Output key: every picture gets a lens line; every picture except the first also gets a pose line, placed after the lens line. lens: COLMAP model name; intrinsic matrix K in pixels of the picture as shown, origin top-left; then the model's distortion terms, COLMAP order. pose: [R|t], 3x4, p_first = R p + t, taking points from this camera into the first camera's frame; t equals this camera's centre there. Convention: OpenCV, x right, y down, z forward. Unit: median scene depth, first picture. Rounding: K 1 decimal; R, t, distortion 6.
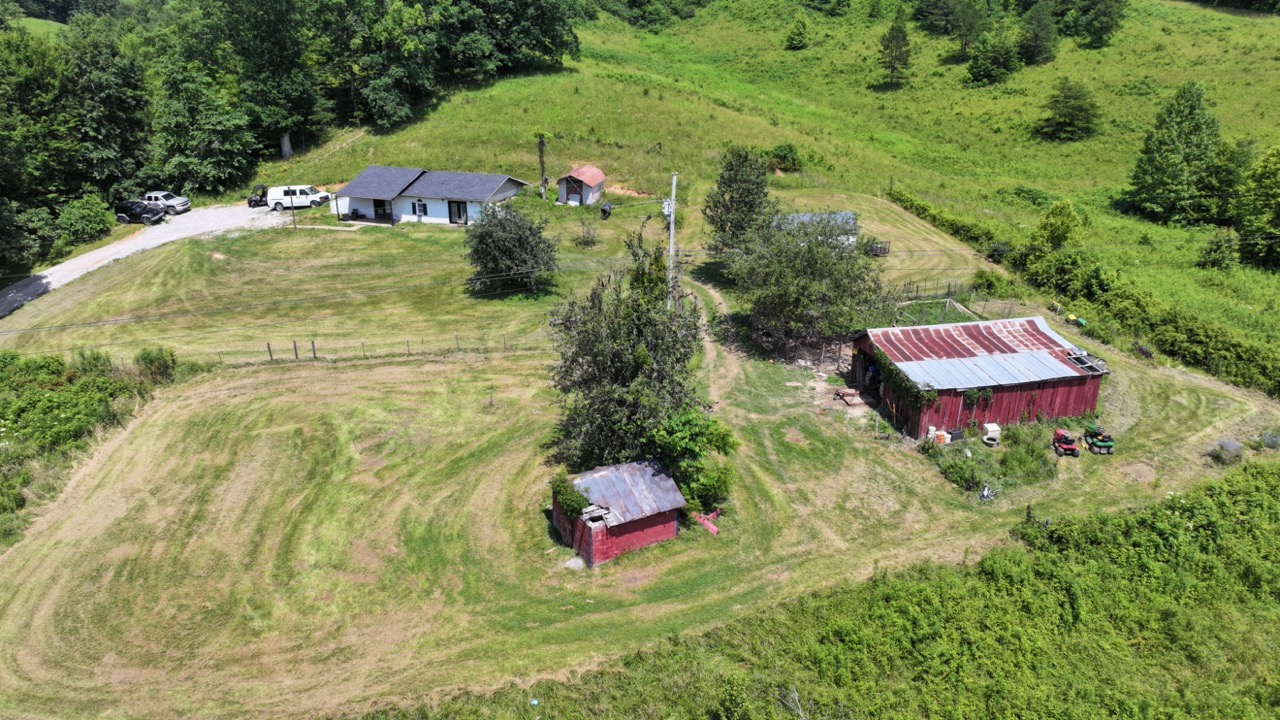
lens RADIAL K [[903.3, 0, 640.5], [0, 903.3, 359.6], [0, 0, 1]] dist [0.005336, 0.015061]
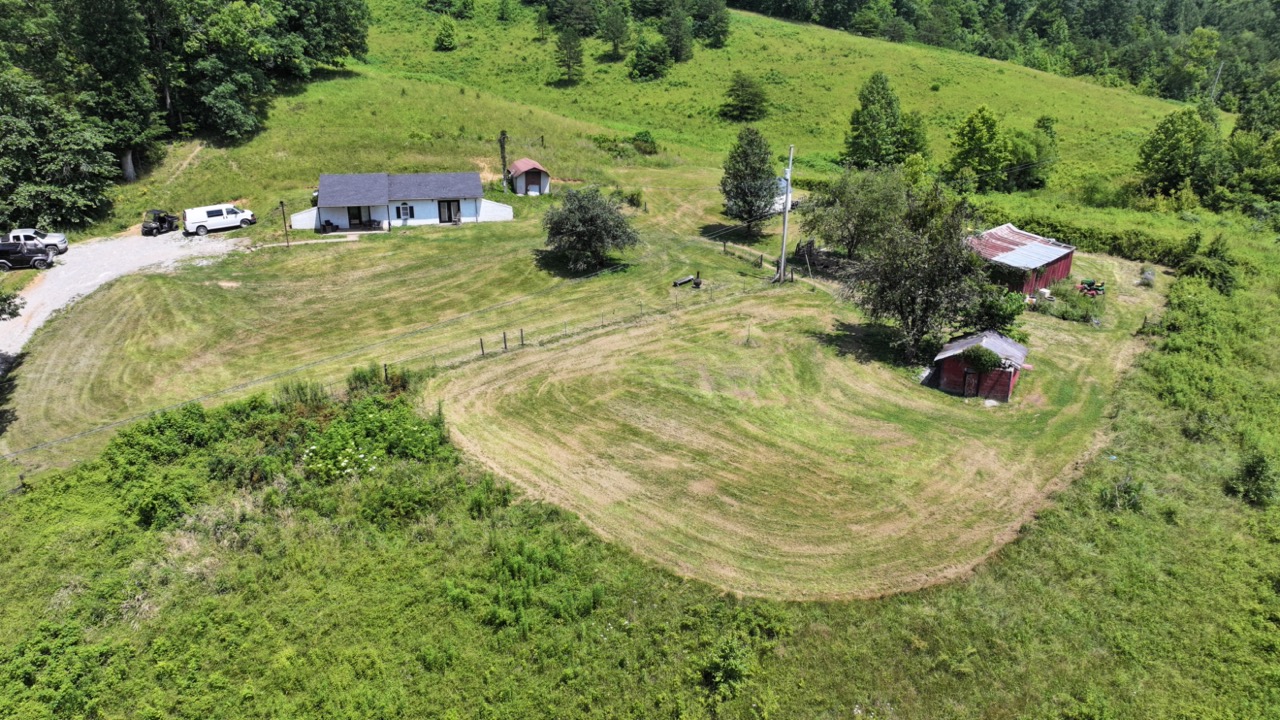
lens RADIAL K [[903.3, 0, 645.8], [0, 903.3, 364.0], [0, 0, 1]] dist [0.005336, 0.015061]
pose [[0.837701, -0.187480, 0.512941, -0.517187], [0.186151, 0.981006, 0.054547, -0.007219], [-0.513425, 0.049790, 0.856689, 0.018499]]
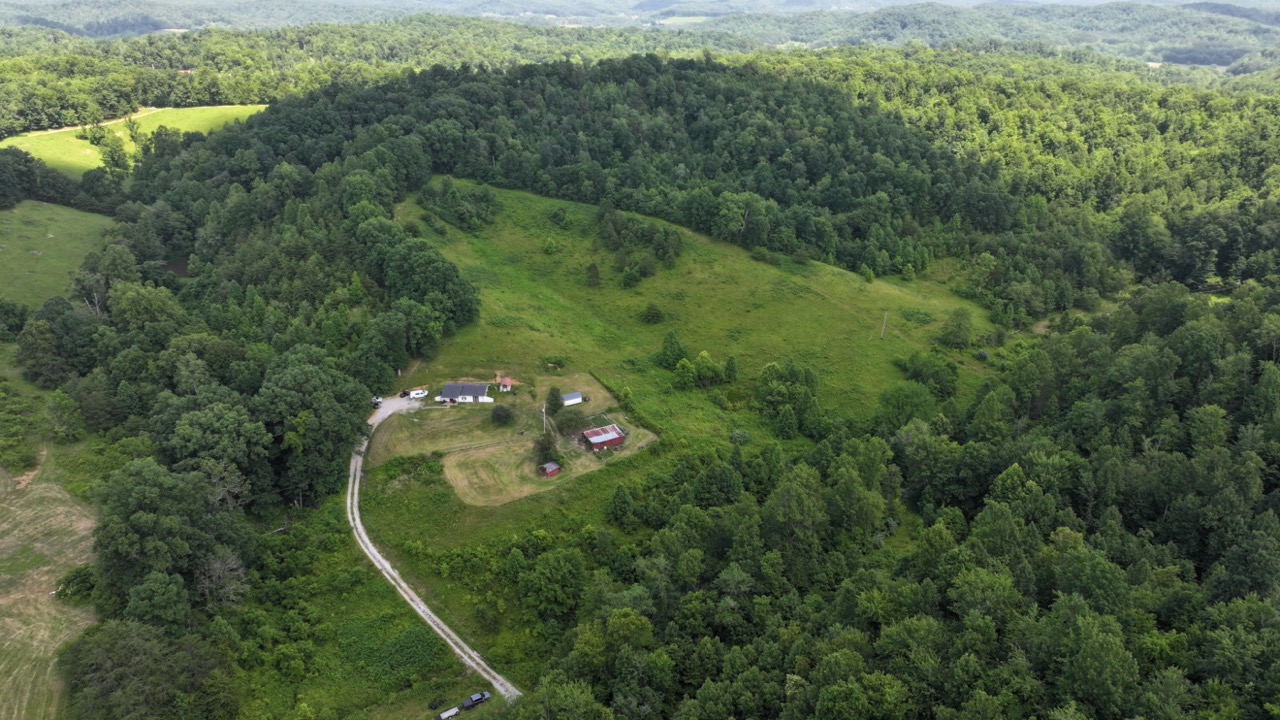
lens RADIAL K [[903.3, 0, 640.6], [0, 903.3, 358.8], [0, 0, 1]] dist [0.005336, 0.015061]
pose [[0.959506, -0.107396, 0.260411, -0.451916], [0.096315, 0.993831, 0.054984, -0.418615], [-0.264710, -0.027676, 0.963931, -2.472071]]
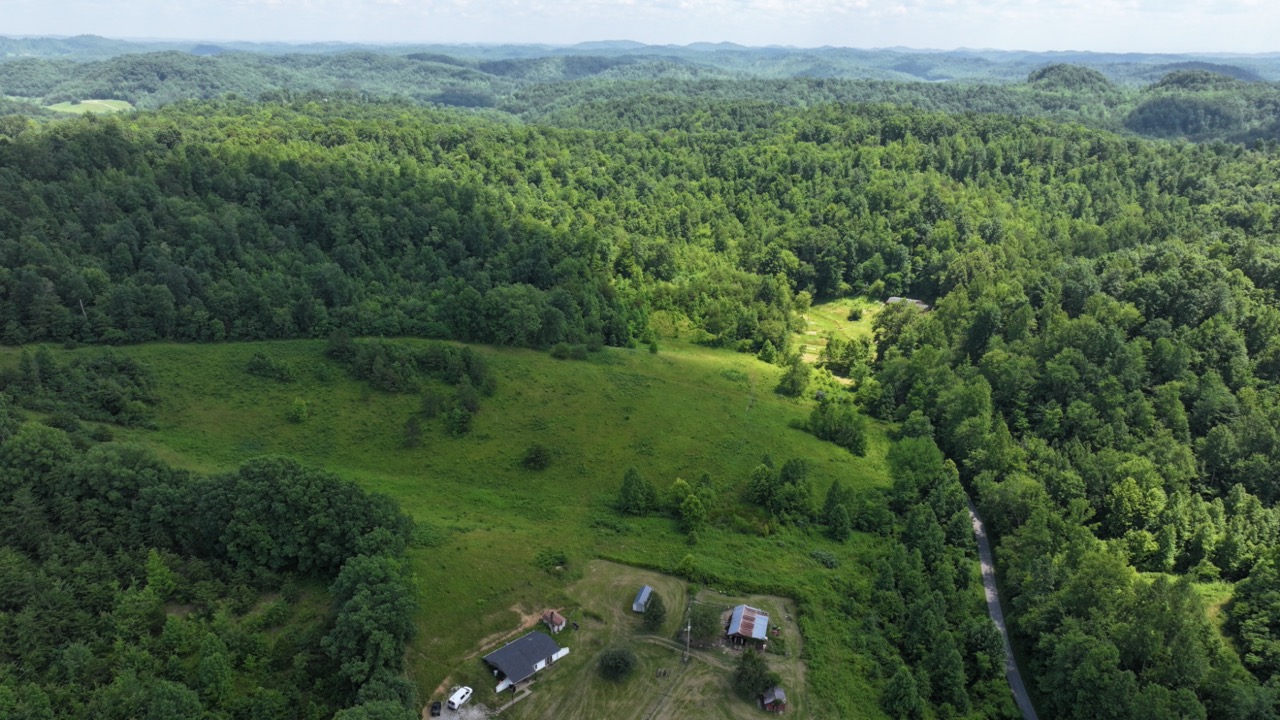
lens RADIAL K [[903.3, 0, 637.7], [0, 903.3, 359.5], [0, 0, 1]] dist [0.005336, 0.015061]
pose [[0.448171, -0.292447, 0.844759, -1.722557], [0.293252, 0.940779, 0.170109, -1.139303], [-0.844480, 0.171490, 0.507390, -0.525068]]
